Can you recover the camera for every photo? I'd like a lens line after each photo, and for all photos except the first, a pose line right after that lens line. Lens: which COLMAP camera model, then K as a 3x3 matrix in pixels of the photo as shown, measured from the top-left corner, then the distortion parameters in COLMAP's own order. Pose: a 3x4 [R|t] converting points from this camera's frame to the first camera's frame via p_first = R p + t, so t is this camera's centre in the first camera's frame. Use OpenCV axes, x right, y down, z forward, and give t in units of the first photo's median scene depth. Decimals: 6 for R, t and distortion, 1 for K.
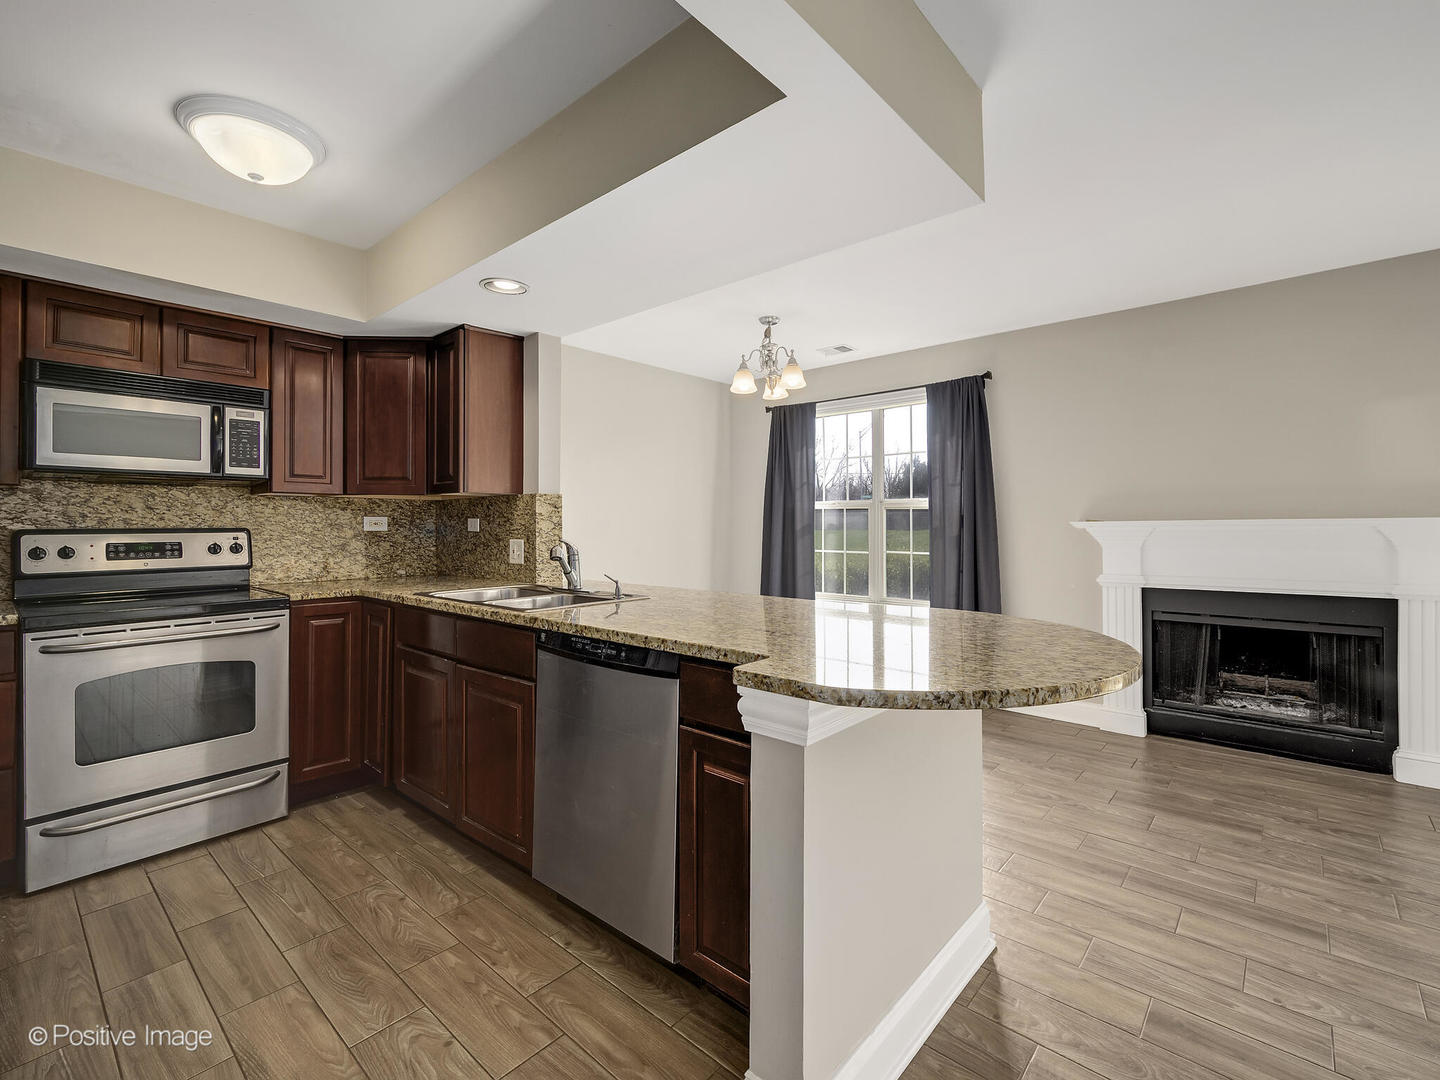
lens RADIAL K [[646.5, 0, 707.5], [0, 646.5, 530.6], [0, 0, 1]] dist [0.002673, -0.000512]
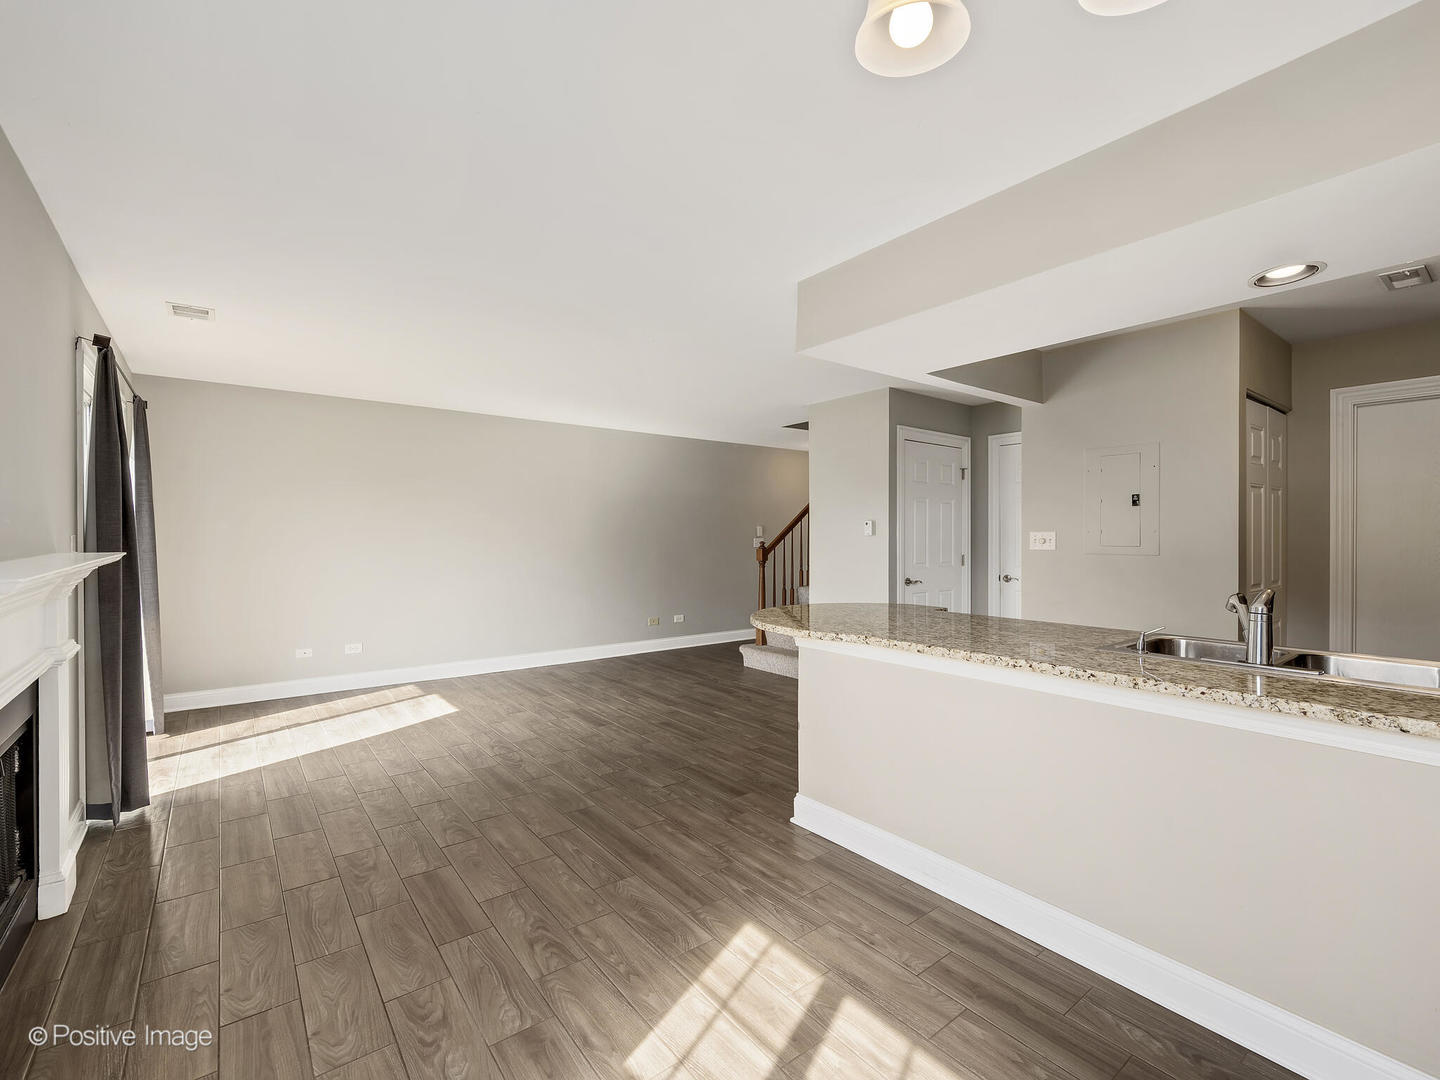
lens RADIAL K [[646.5, 0, 724.5], [0, 646.5, 535.6], [0, 0, 1]] dist [0.002673, -0.000512]
pose [[-0.983994, 0.000603, 0.178201, 0.199536], [0.001957, 0.999971, 0.007420, -0.042932], [-0.178192, 0.007650, -0.983966, 1.597758]]
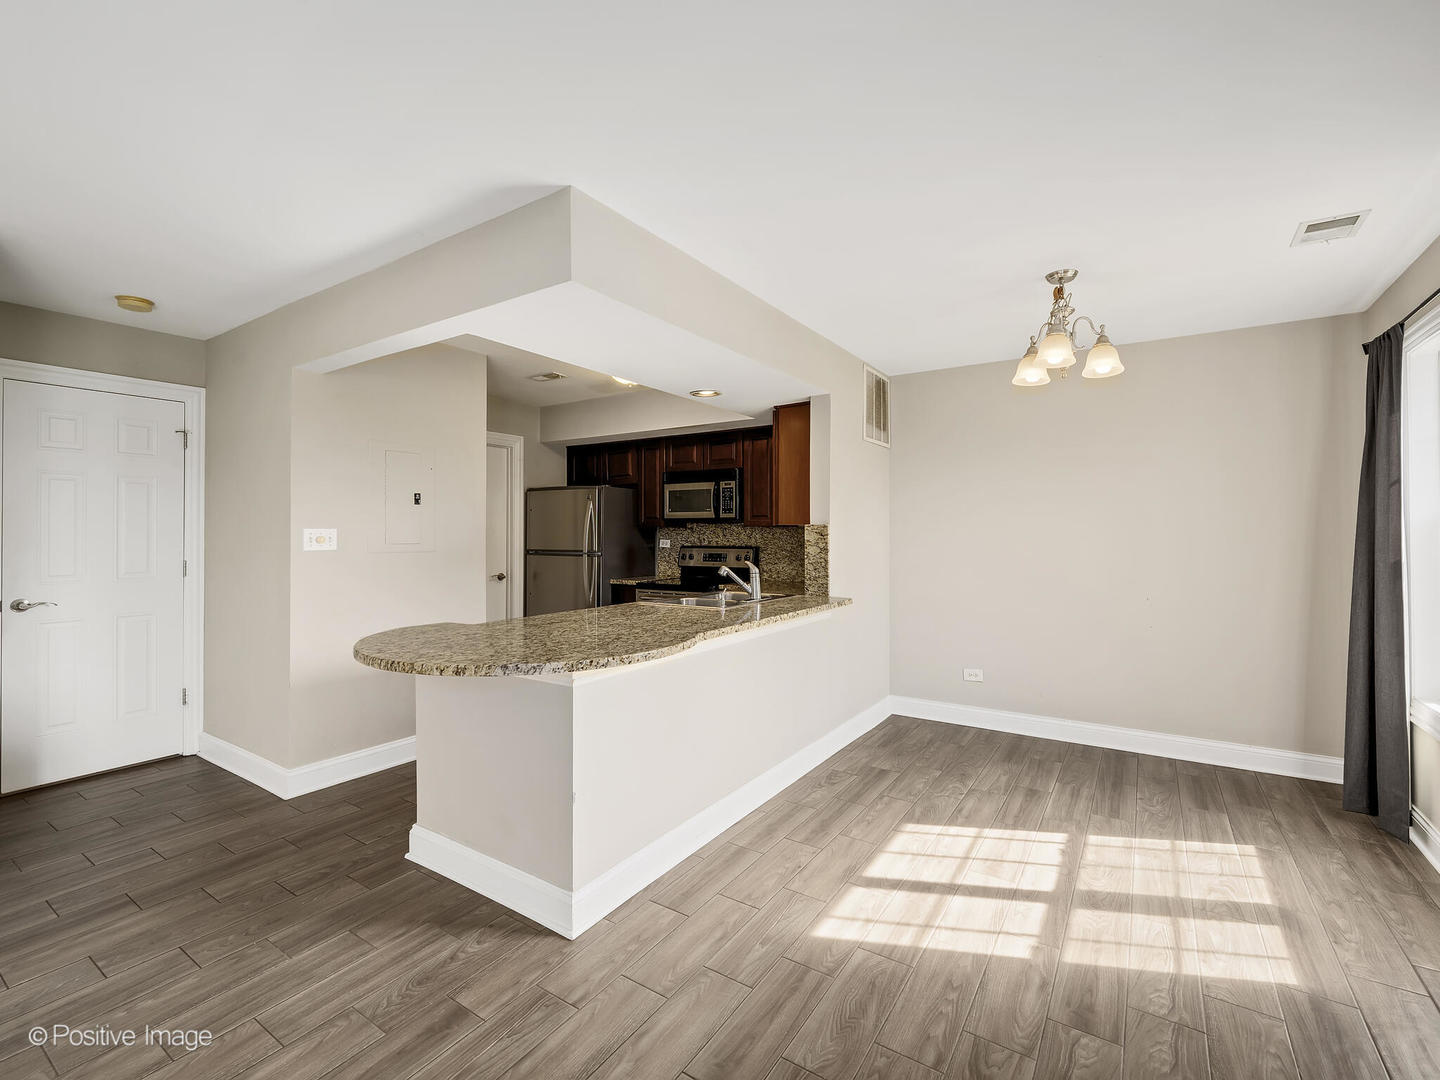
lens RADIAL K [[646.5, 0, 731.7], [0, 646.5, 533.6], [0, 0, 1]] dist [0.002673, -0.000512]
pose [[0.157855, 0.002745, -0.987459, 0.985147], [-0.011107, 0.999938, 0.001004, -0.040311], [0.987400, 0.010810, 0.157875, 0.675283]]
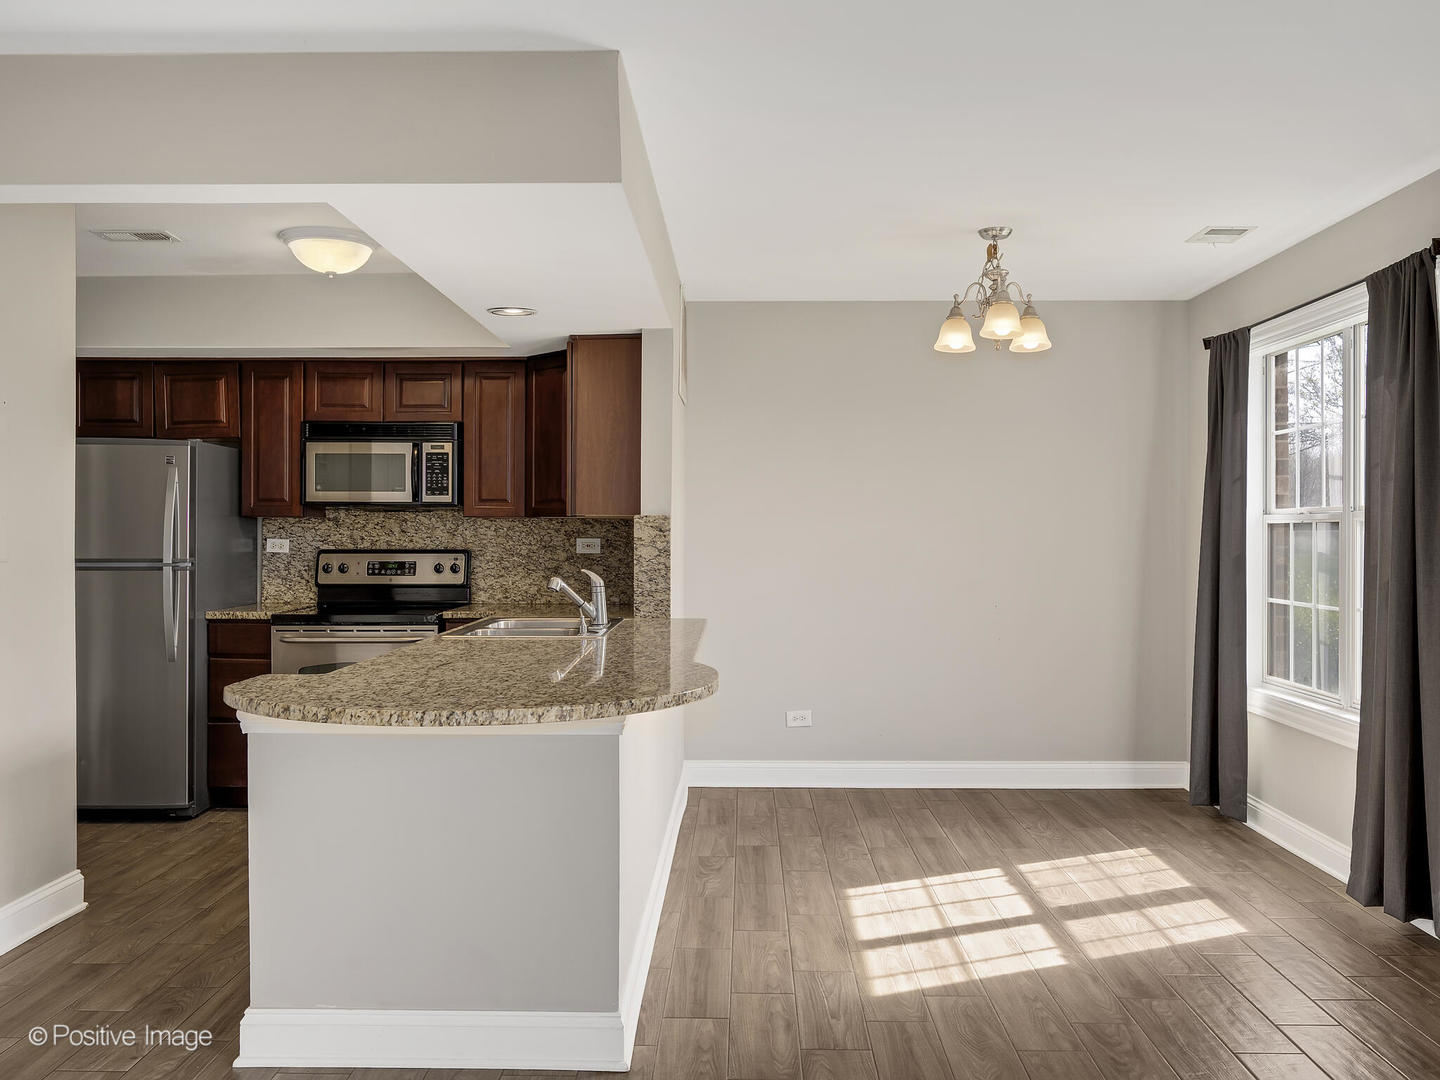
lens RADIAL K [[1162.4, 0, 737.4], [0, 1162.4, 548.2], [0, 0, 1]] dist [-0.004062, 0.005726]
pose [[0.661006, 0.015353, -0.750223, 1.024604], [-0.010551, 0.999882, 0.011165, -0.032584], [0.750306, 0.000535, 0.661090, 0.072428]]
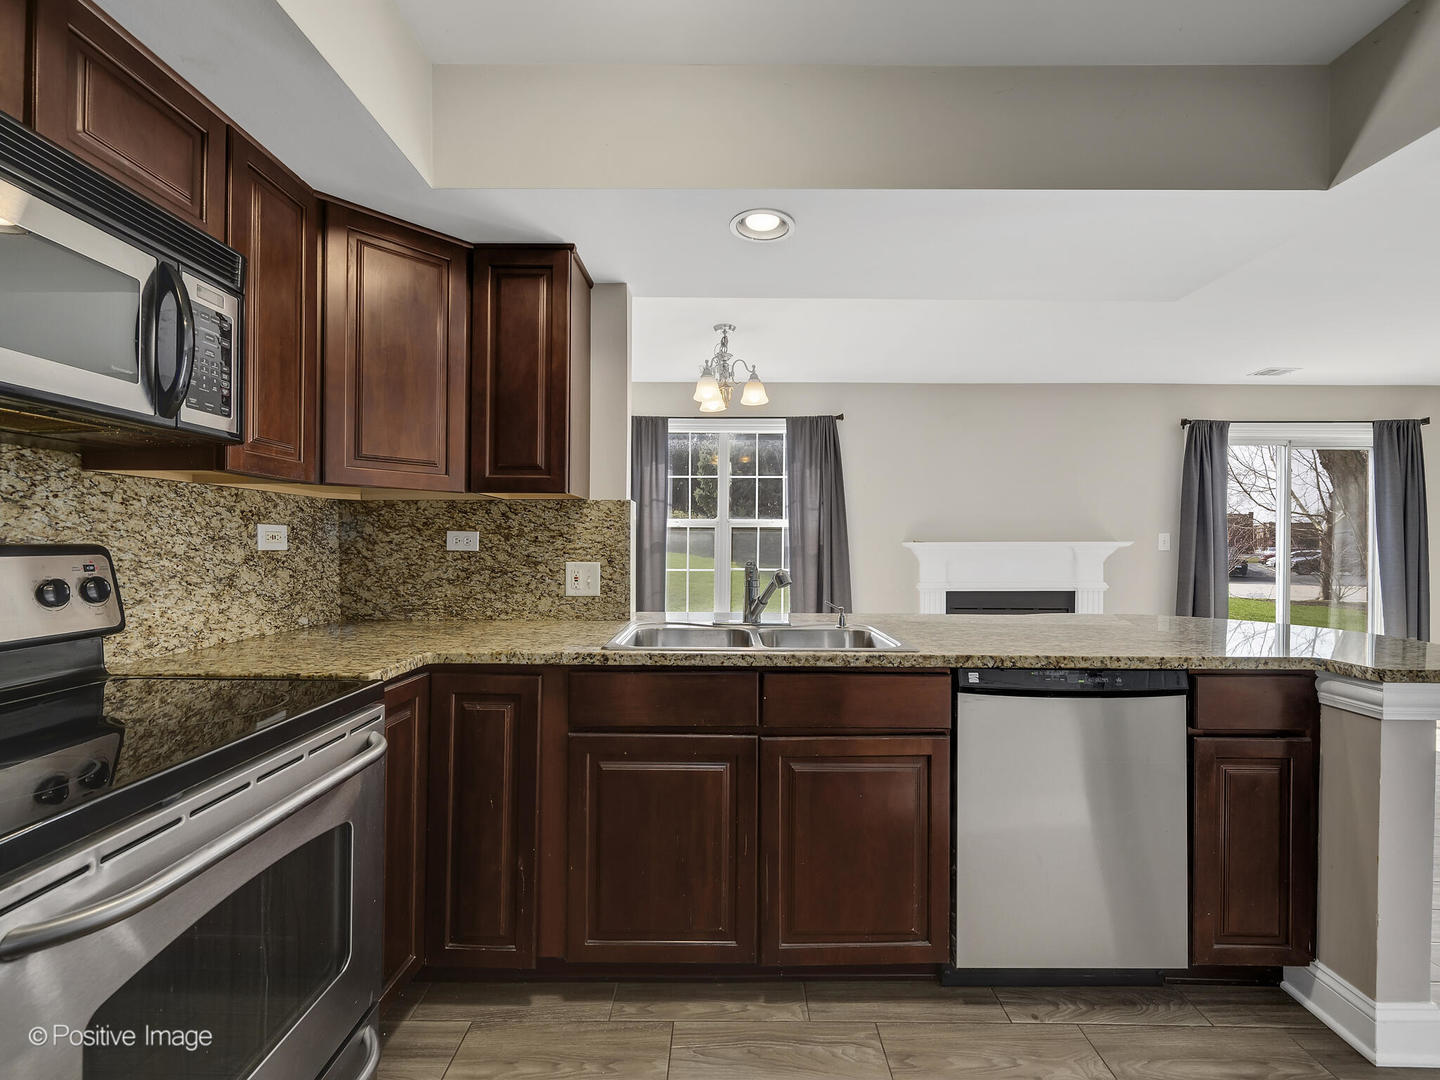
lens RADIAL K [[636.2, 0, 720.2], [0, 636.2, 550.2], [0, 0, 1]] dist [0.002922, -0.001147]
pose [[0.748507, -0.000390, 0.663126, -0.689696], [-0.002088, 0.999993, 0.002945, -0.002166], [-0.663123, -0.003589, 0.748502, 0.391508]]
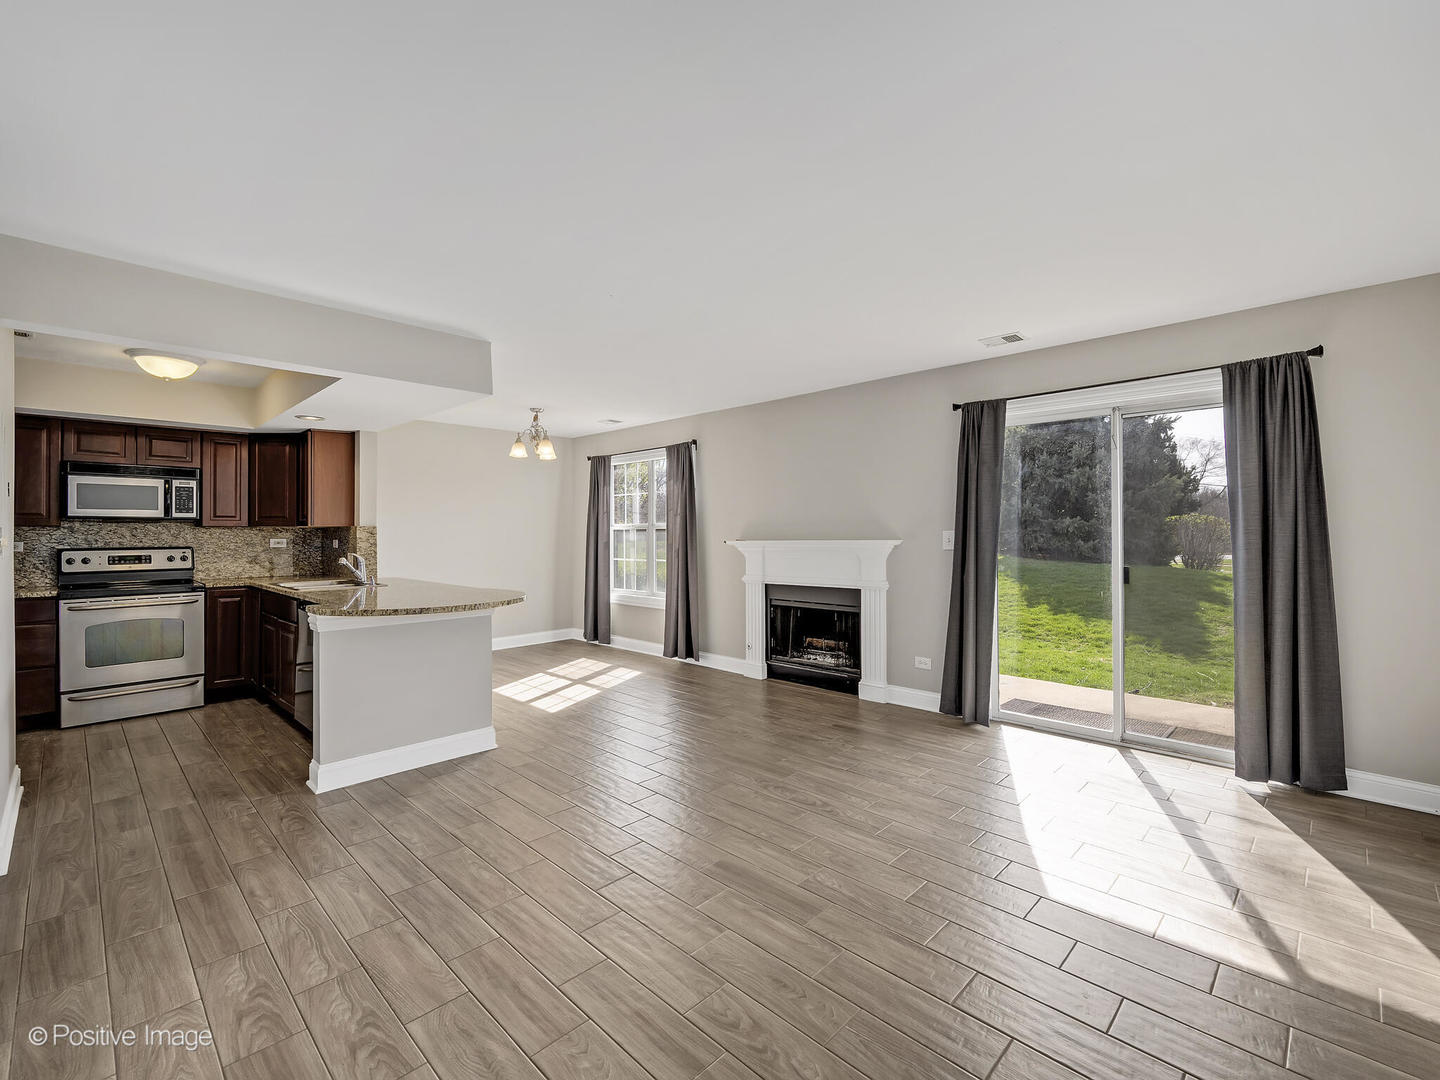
lens RADIAL K [[646.5, 0, 727.7], [0, 646.5, 536.3], [0, 0, 1]] dist [0.002673, -0.000512]
pose [[0.999178, -0.001026, -0.040522, 0.792616], [0.000925, 0.999996, -0.002506, -0.025660], [0.040525, 0.002466, 0.999176, -0.670416]]
